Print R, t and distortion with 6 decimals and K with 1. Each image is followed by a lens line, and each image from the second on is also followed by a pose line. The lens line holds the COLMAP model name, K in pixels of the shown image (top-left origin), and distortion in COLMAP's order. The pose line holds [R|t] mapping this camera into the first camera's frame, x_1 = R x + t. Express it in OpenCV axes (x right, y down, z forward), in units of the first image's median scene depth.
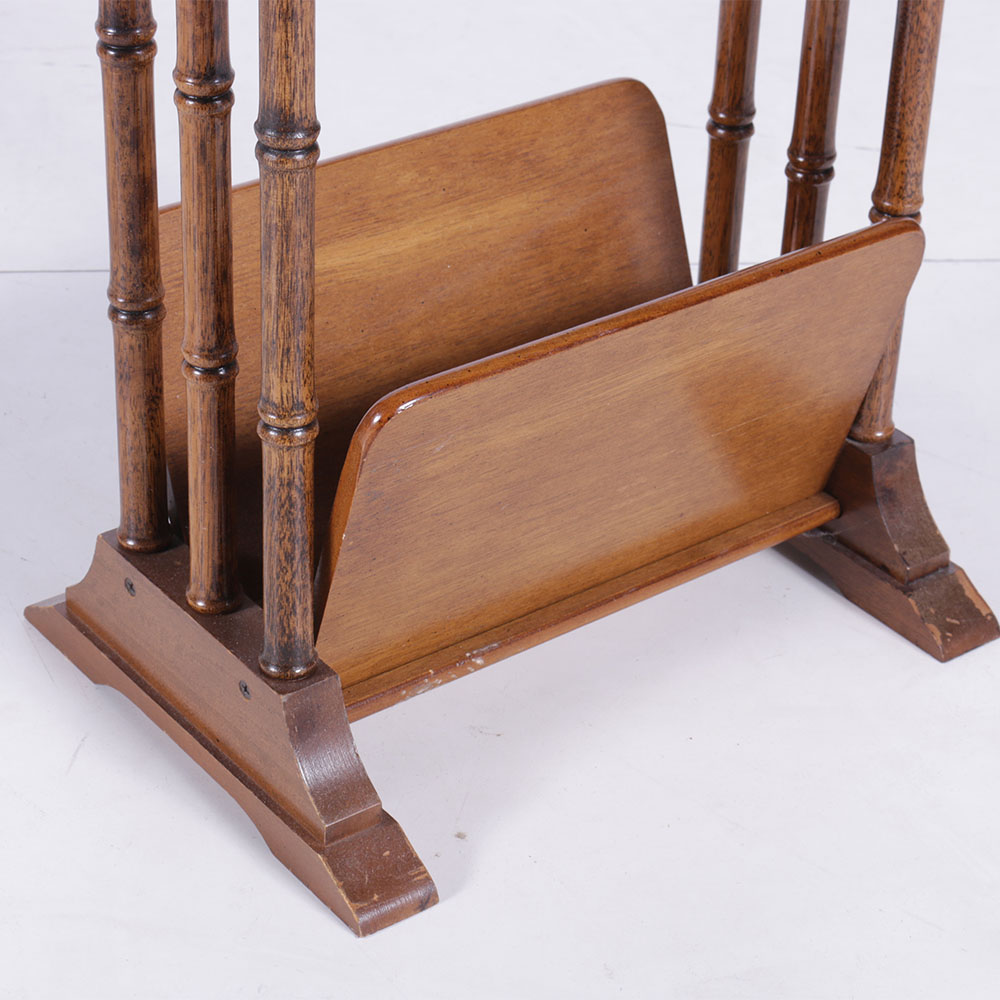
lens RADIAL K [[2714.7, 0, 498.2], [0, 2714.7, 499.0], [0, 0, 1]] dist [-0.019593, 0.000000]
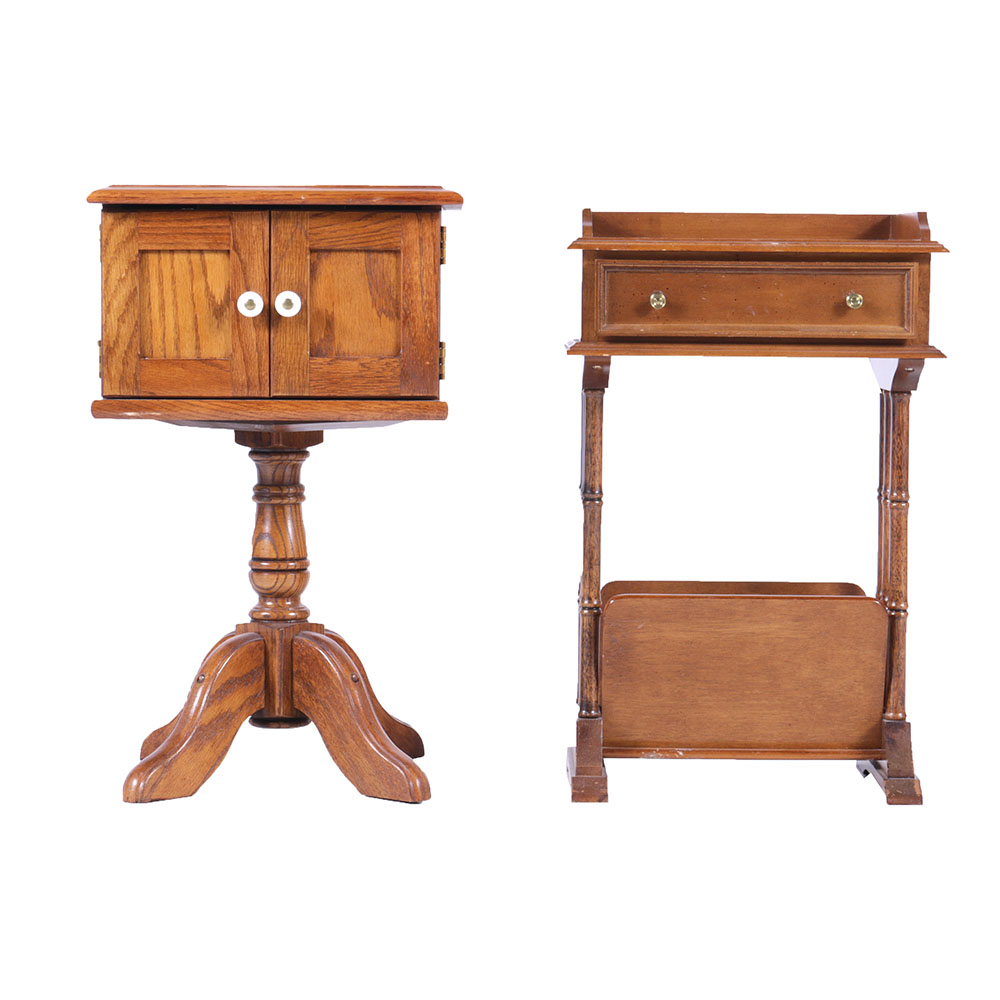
lens RADIAL K [[3013.5, 0, 503.2], [0, 3013.5, 491.4], [0, 0, 1]] dist [-0.010719, 0.000000]
pose [[0.792178, 0.013942, -0.610131, 1.571506], [-0.311647, 0.868804, -0.384781, 0.981196], [0.524719, 0.494960, 0.692592, -1.122774]]
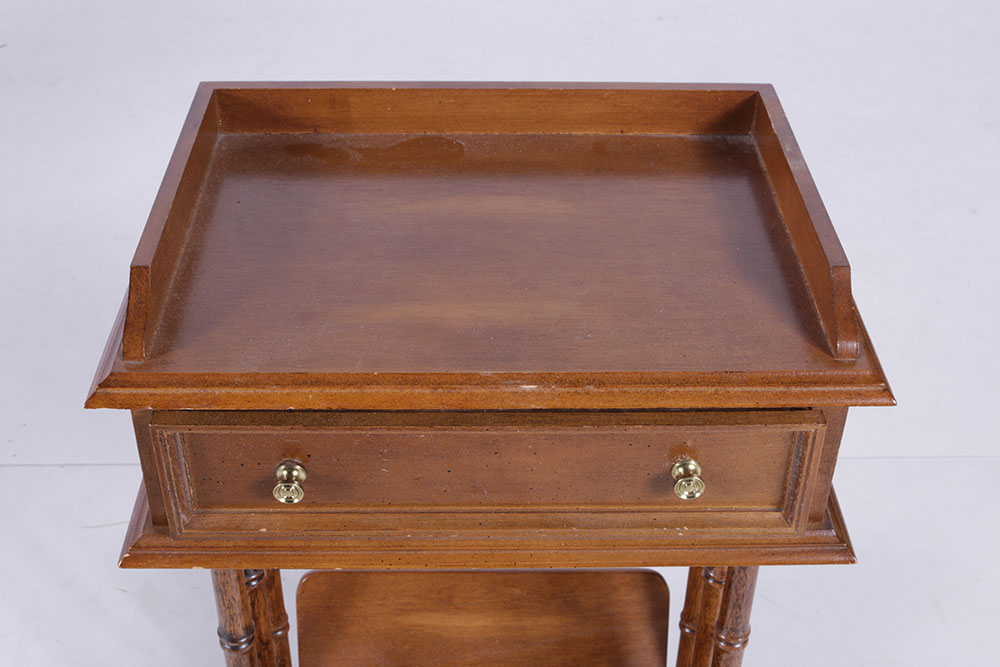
lens RADIAL K [[1297.8, 0, 503.6], [0, 1297.8, 329.0], [0, 0, 1]] dist [-0.074323, 0.000000]
pose [[0.801098, 0.331616, -0.498270, 0.365247], [-0.308069, 0.942195, 0.131763, -0.422484], [0.513162, 0.047946, 0.856951, 0.295858]]
